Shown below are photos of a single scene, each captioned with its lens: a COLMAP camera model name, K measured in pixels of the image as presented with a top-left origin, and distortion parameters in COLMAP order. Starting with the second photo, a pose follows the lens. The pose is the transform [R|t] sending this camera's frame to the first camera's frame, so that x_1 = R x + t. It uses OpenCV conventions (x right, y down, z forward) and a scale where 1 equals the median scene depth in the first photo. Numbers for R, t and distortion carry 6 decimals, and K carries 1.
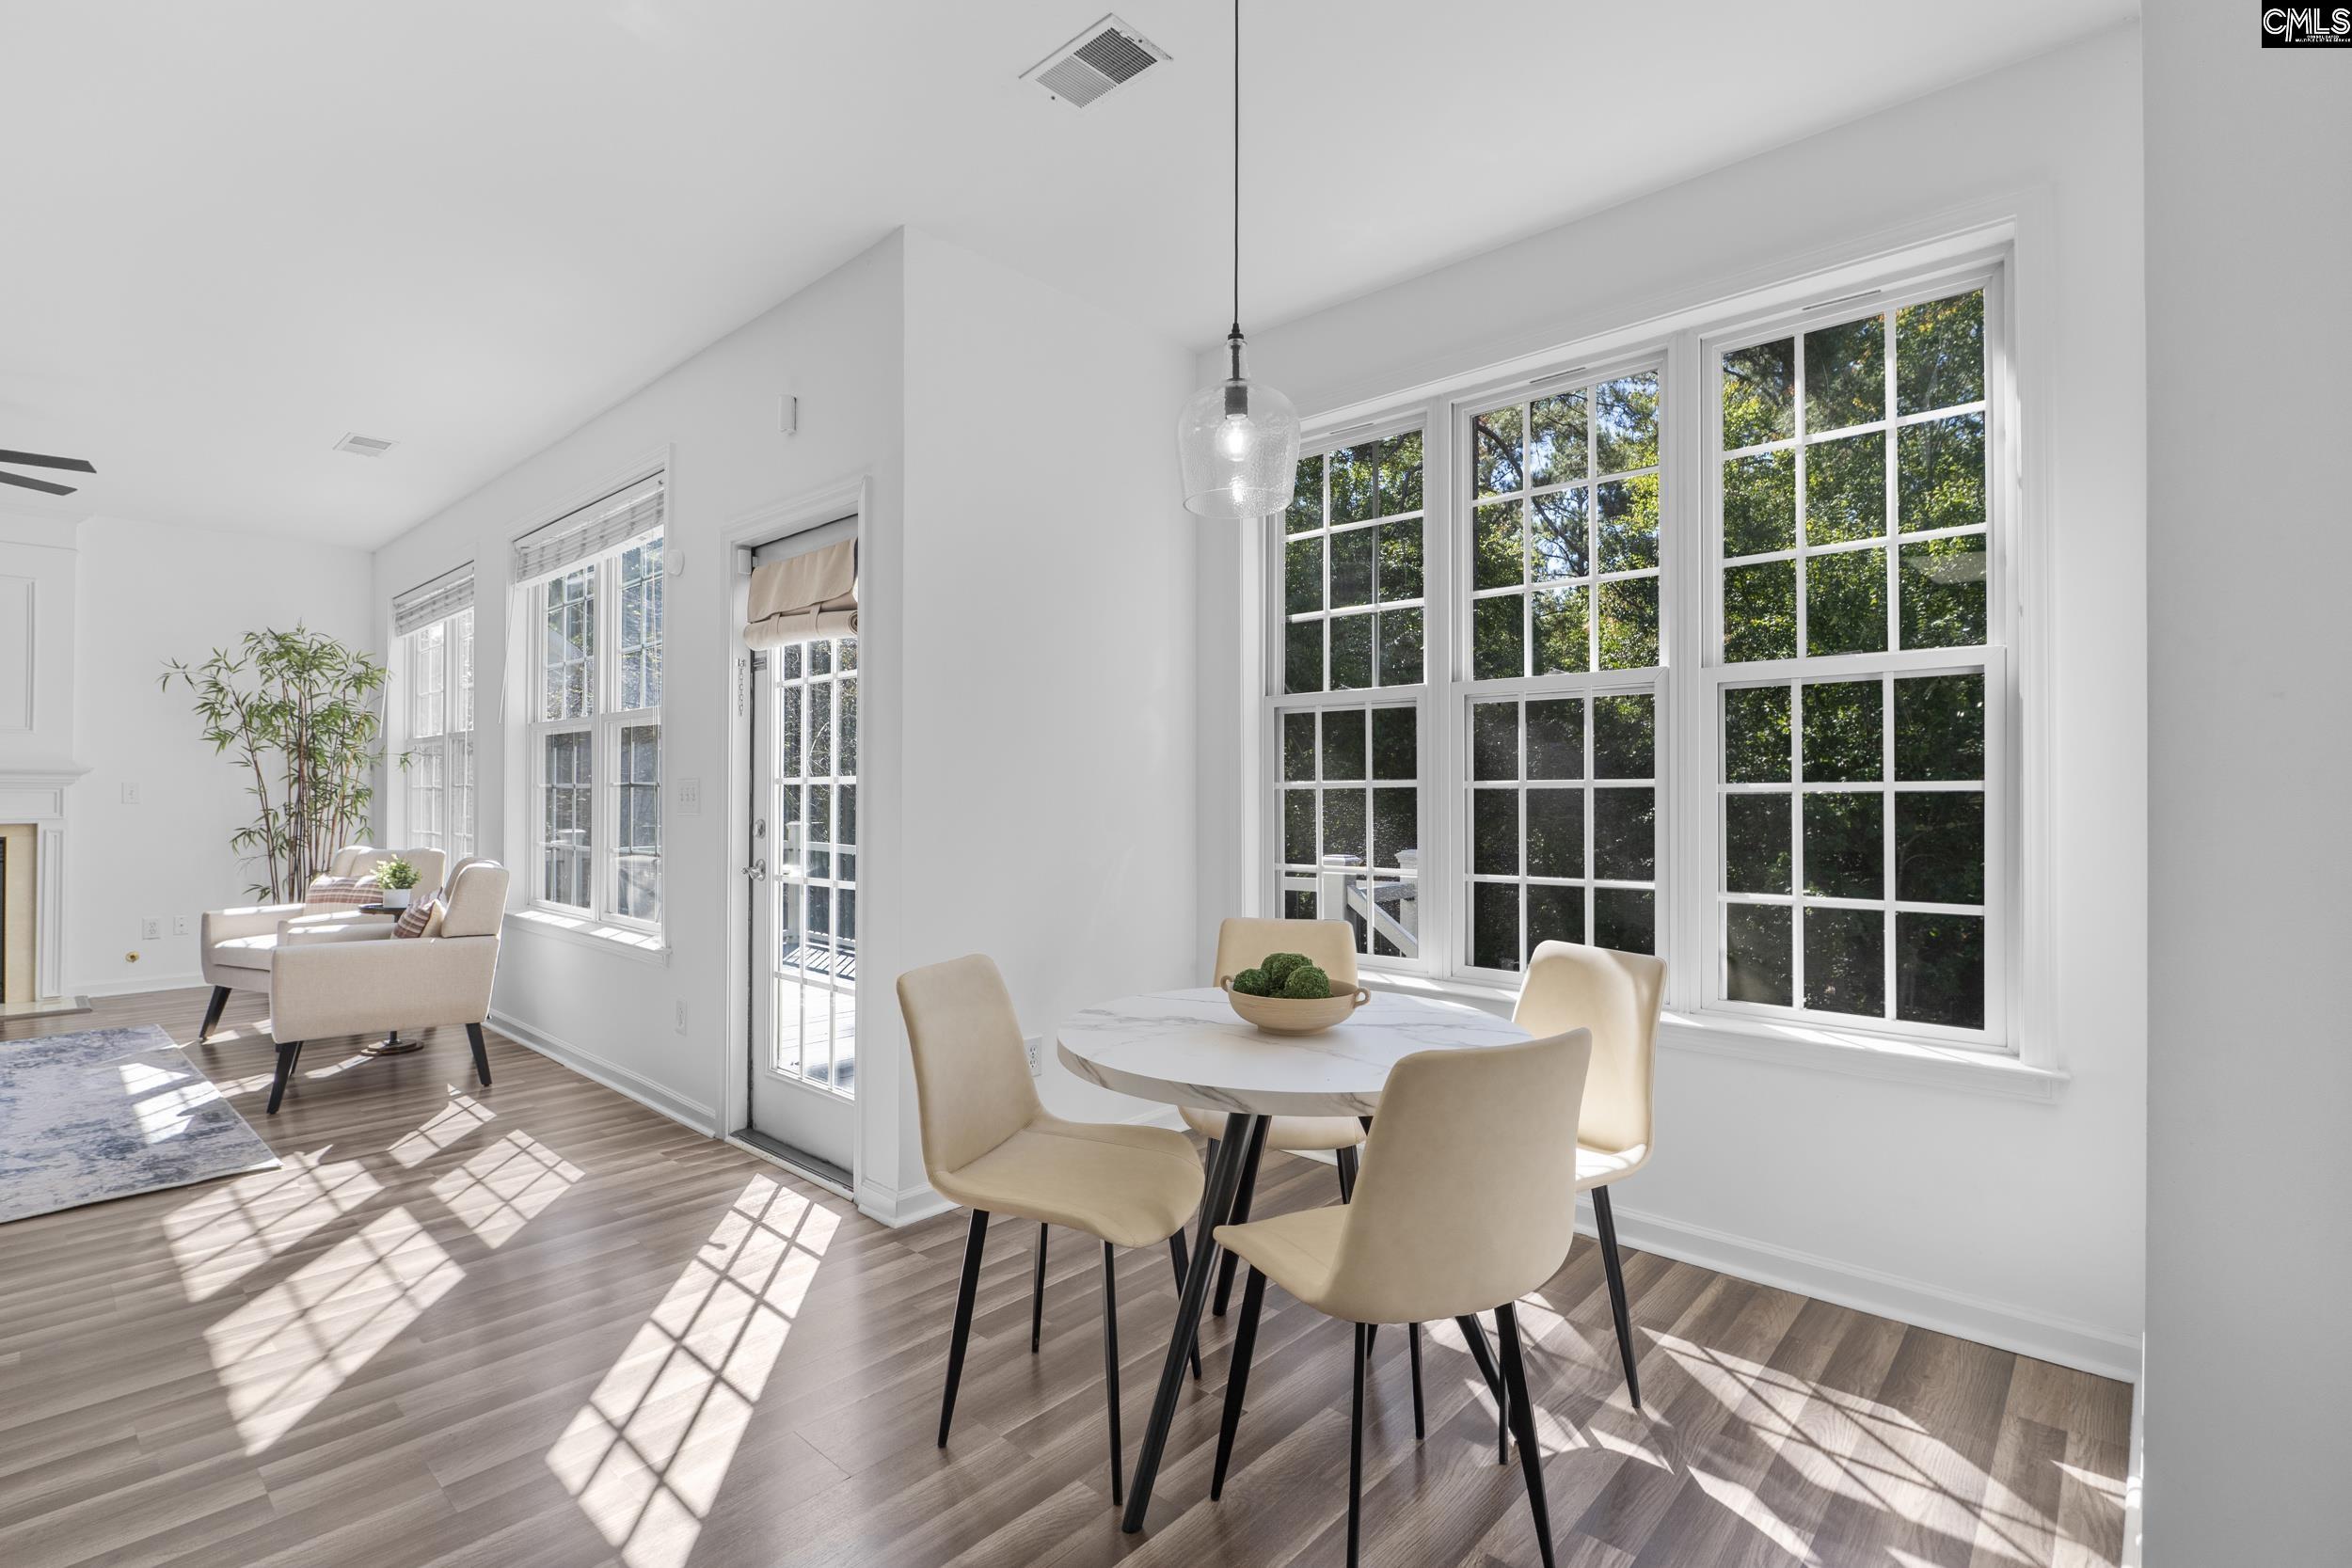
lens RADIAL K [[1075.8, 0, 1170.4], [0, 1075.8, 780.2], [0, 0, 1]] dist [-0.002726, -0.001099]
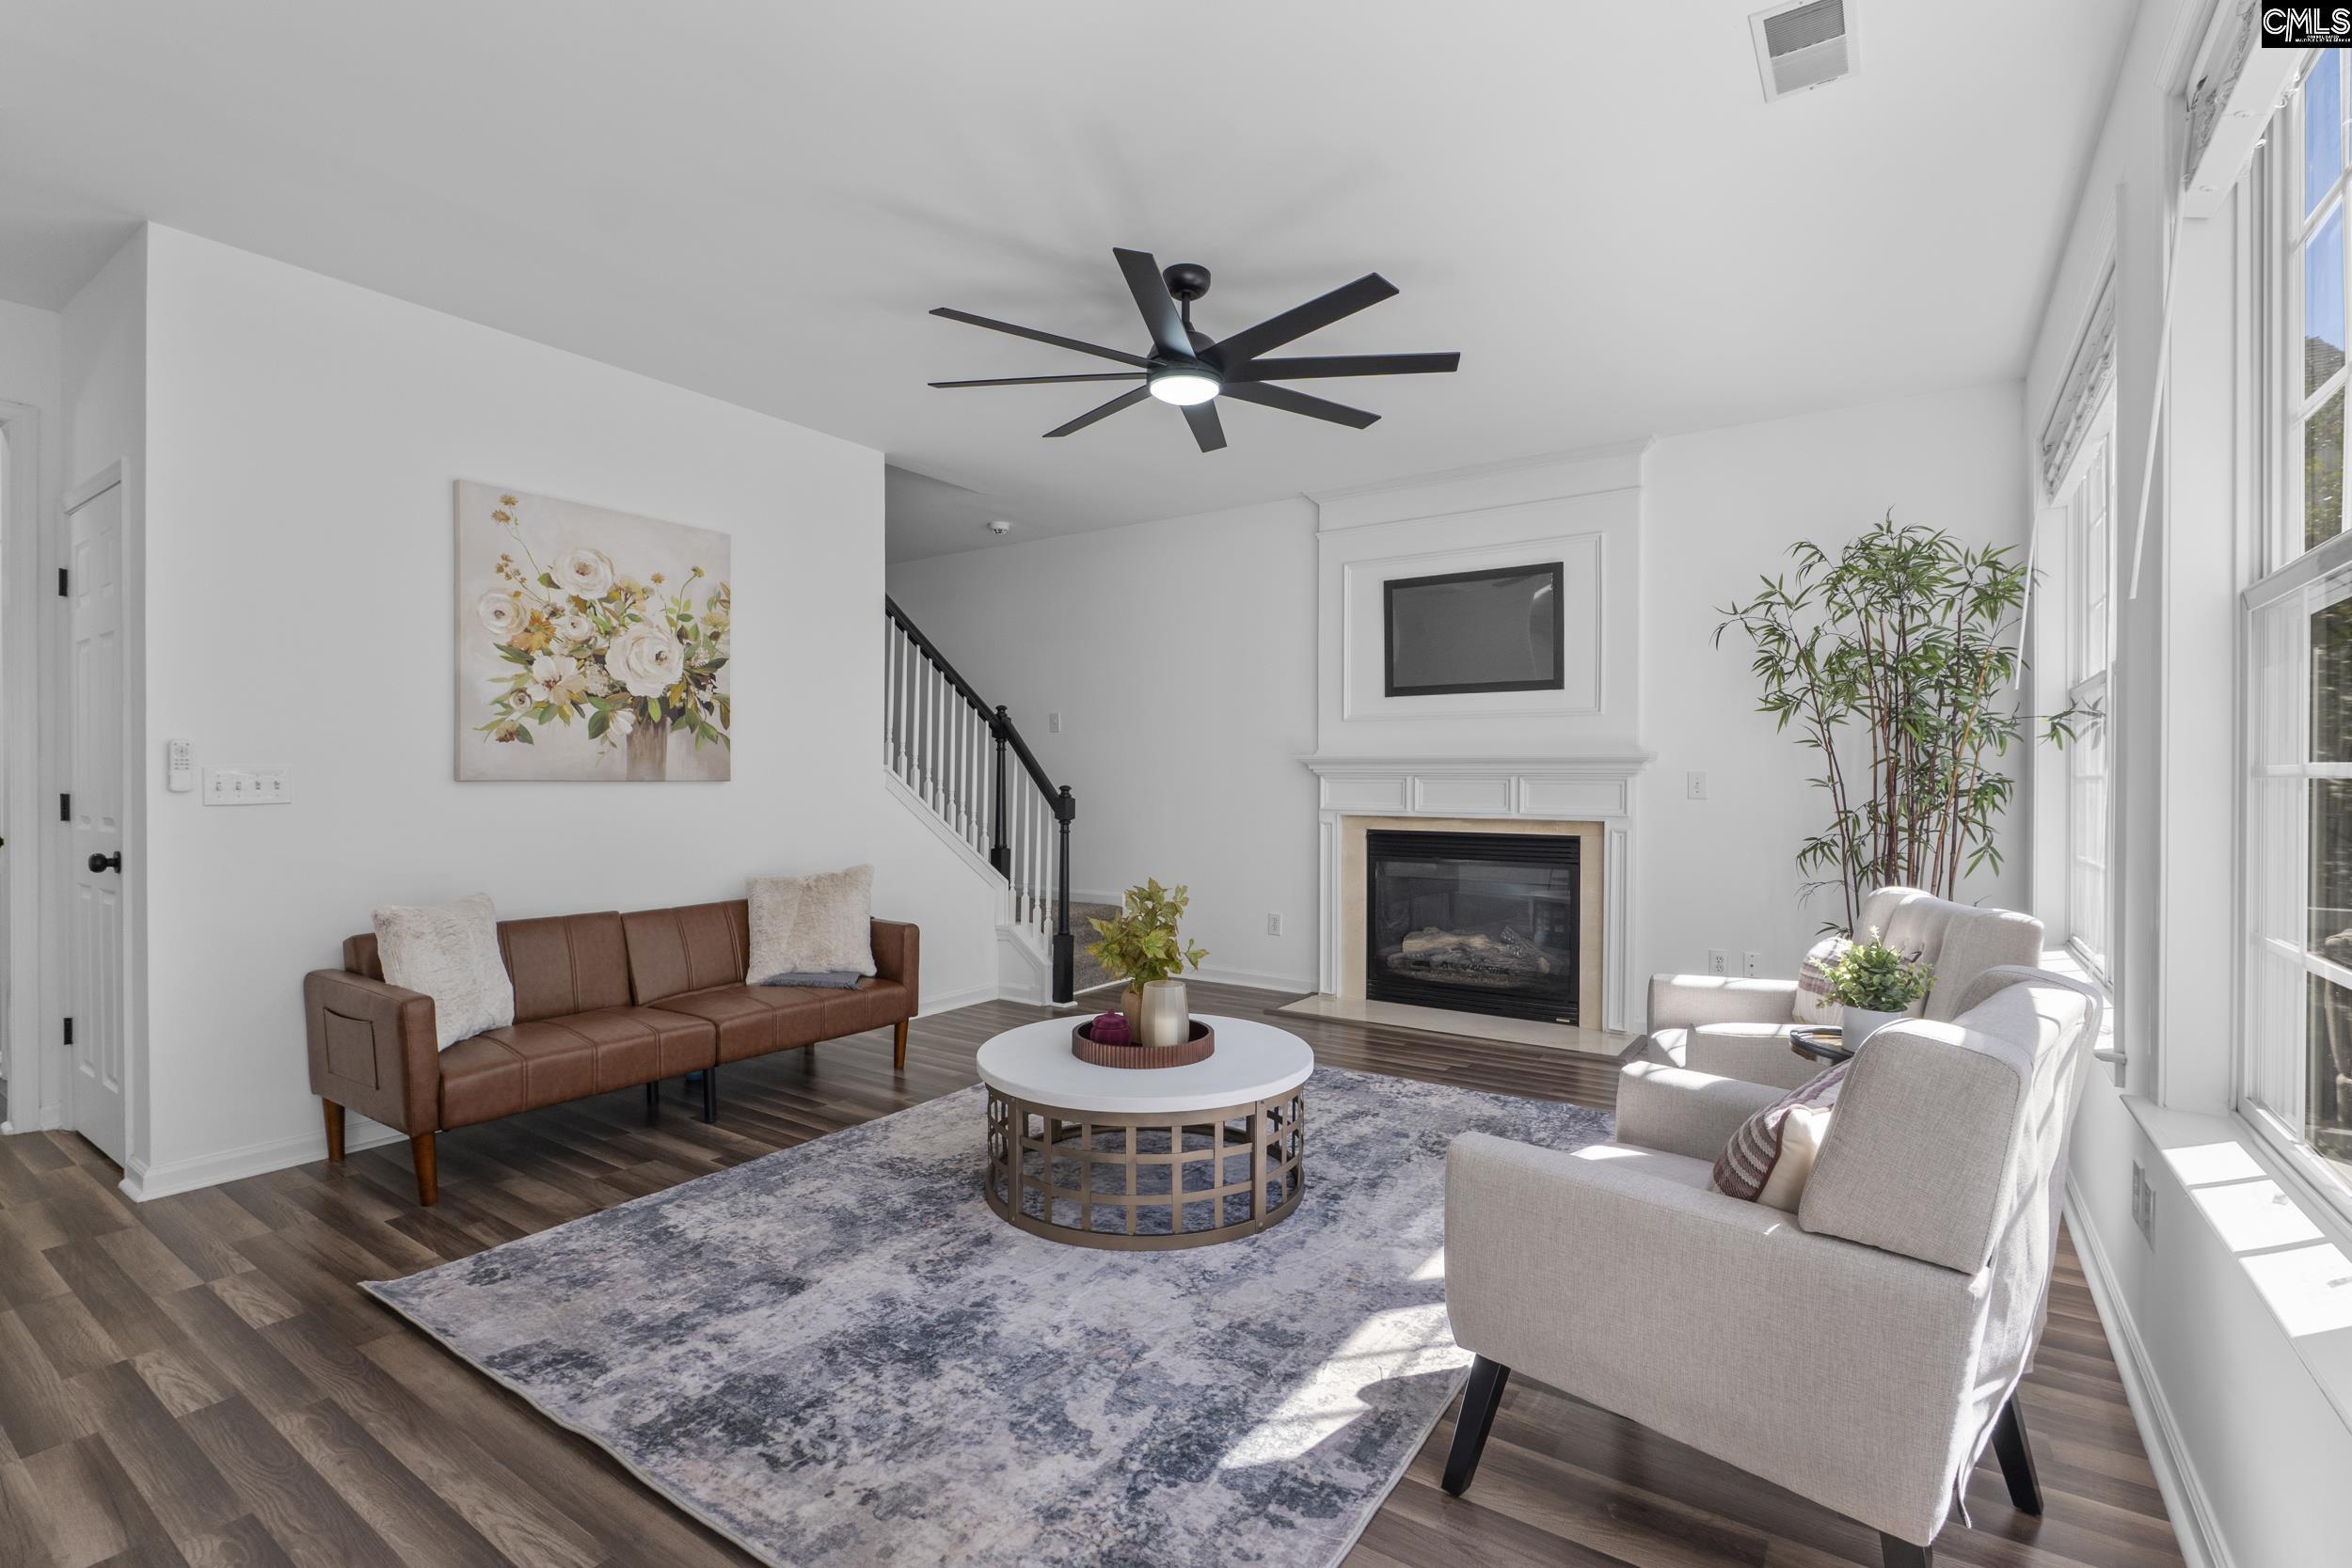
lens RADIAL K [[1075.8, 0, 1165.1], [0, 1075.8, 784.9], [0, 0, 1]] dist [-0.002726, -0.001099]
pose [[0.137403, 0.004341, -0.990506, -0.245936], [0.007483, 0.999957, 0.005420, 0.004450], [0.990487, -0.008156, 0.137365, 0.495607]]
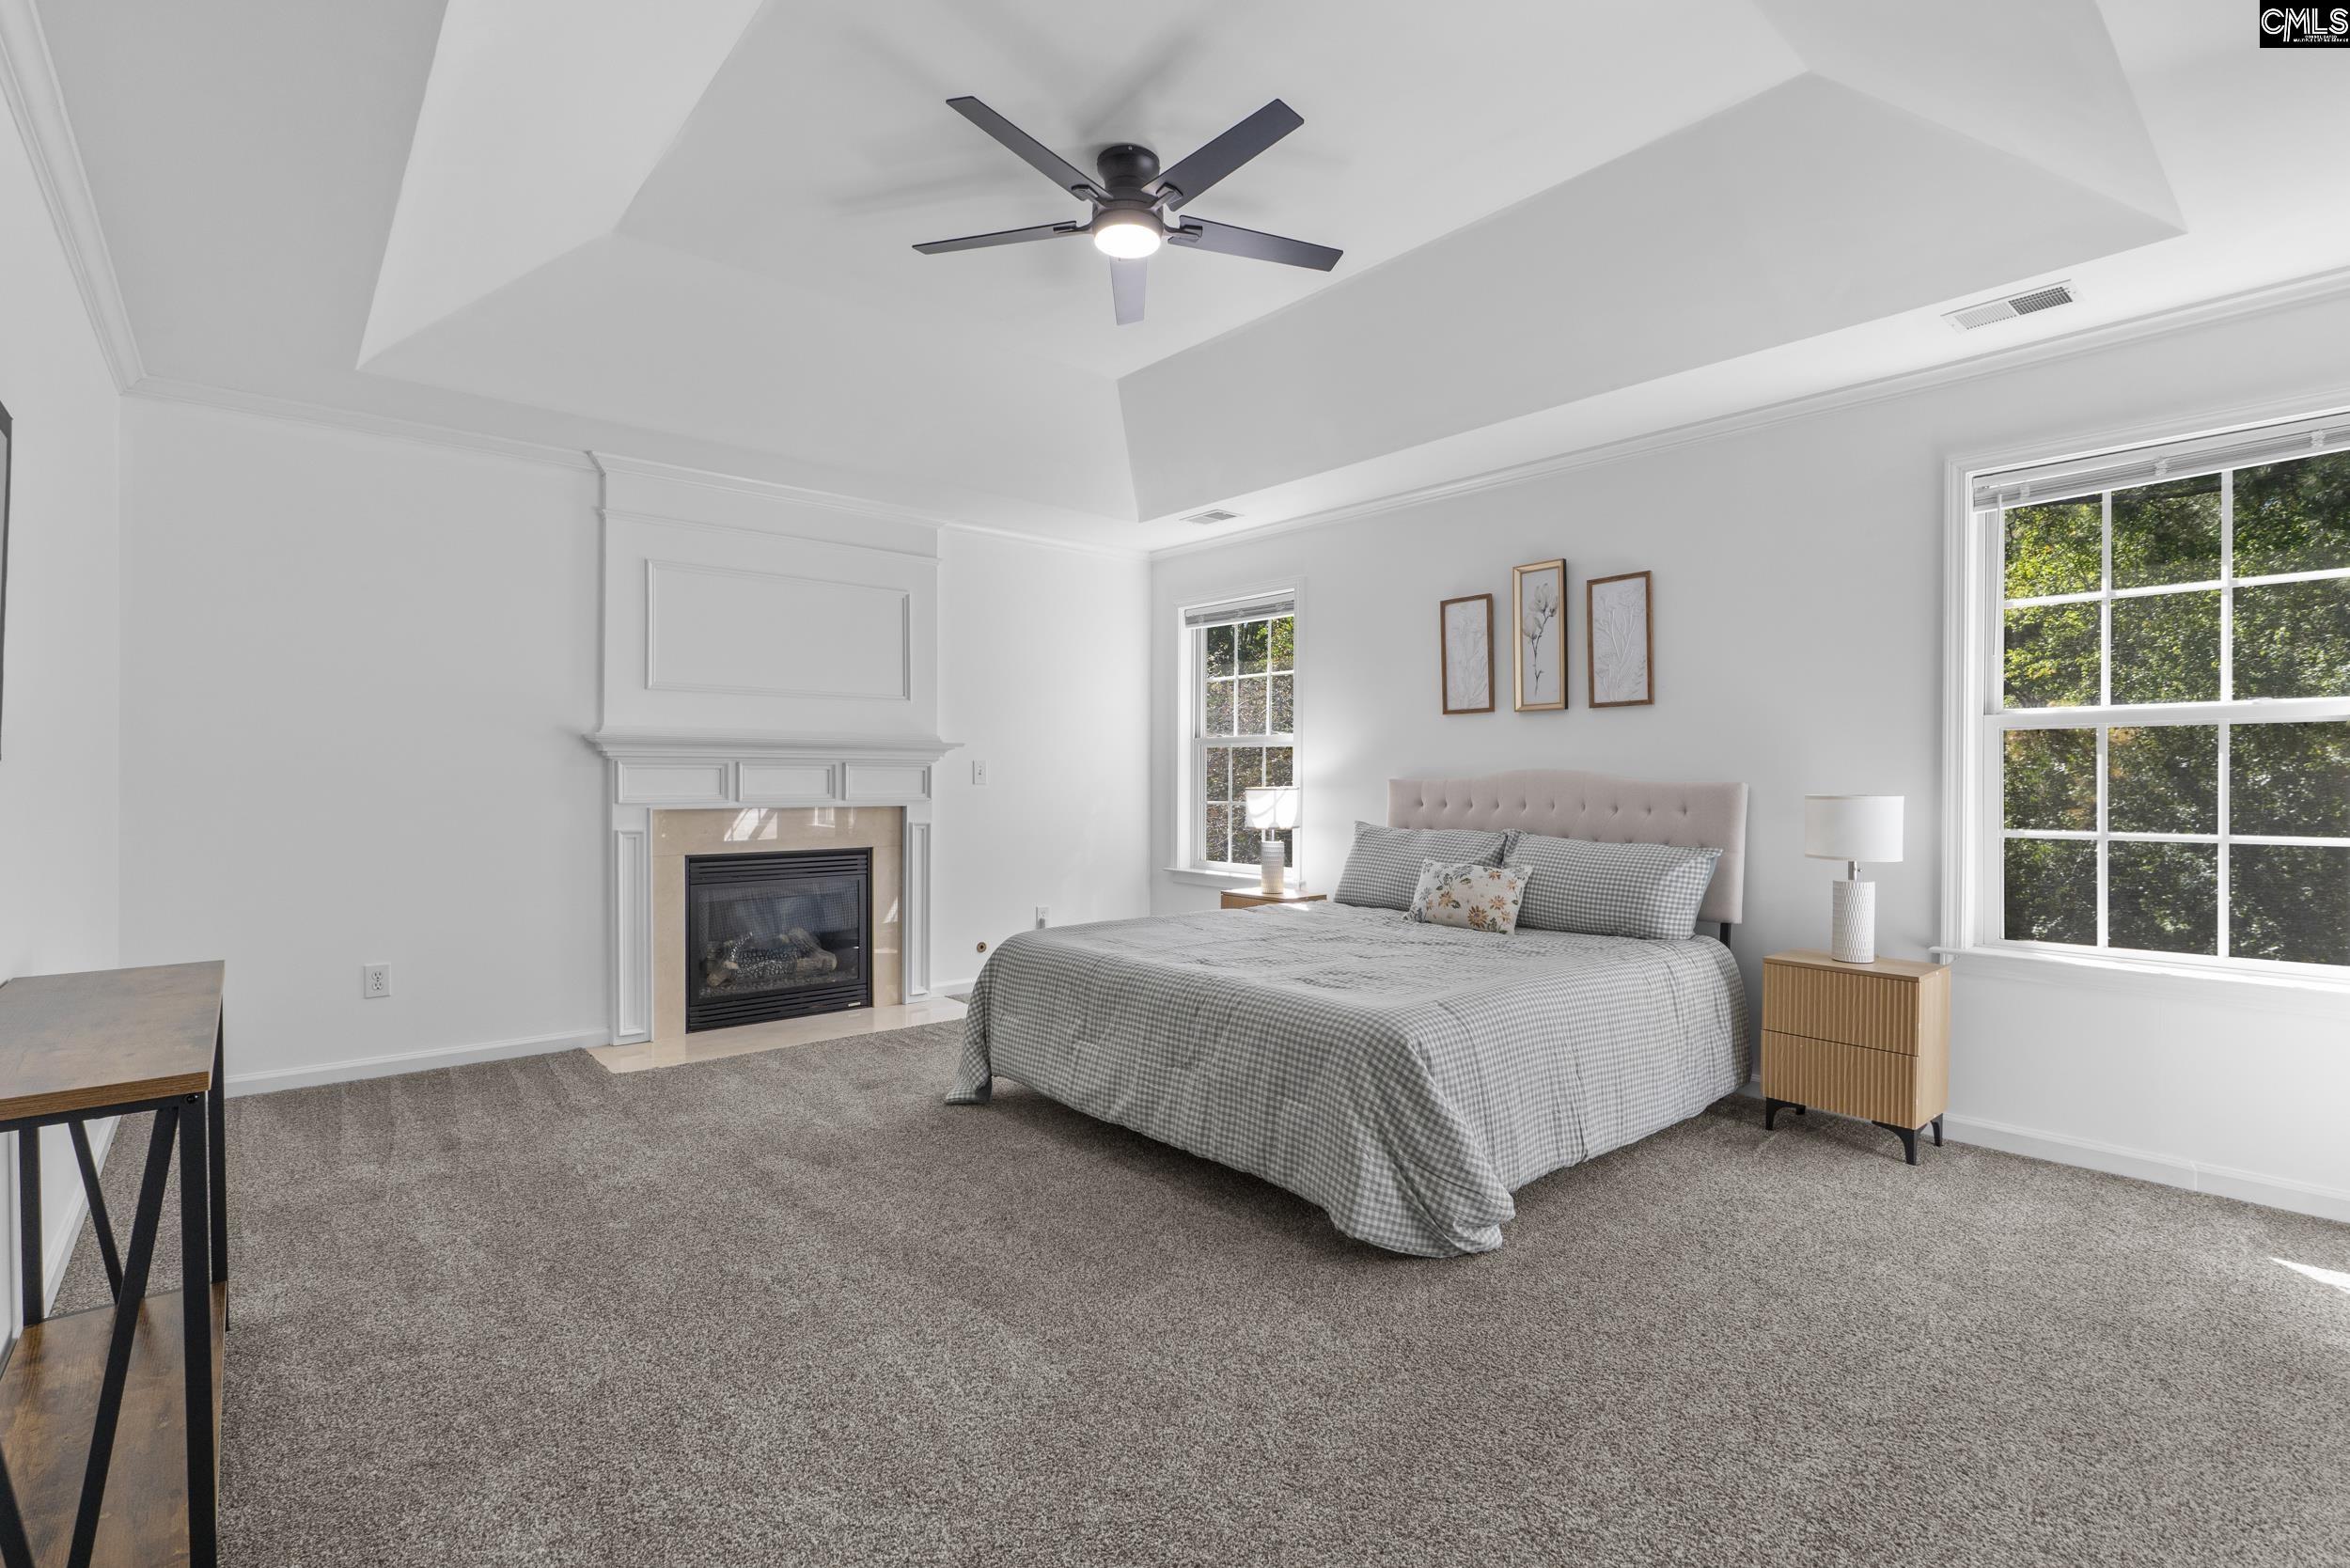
lens RADIAL K [[1075.0, 0, 1171.8], [0, 1075.0, 789.0], [0, 0, 1]] dist [-0.002726, -0.001099]
pose [[0.993215, -0.002353, -0.116265, -0.669260], [0.003782, 0.999920, 0.012070, 0.014226], [0.116228, -0.012428, 0.993145, 0.111758]]
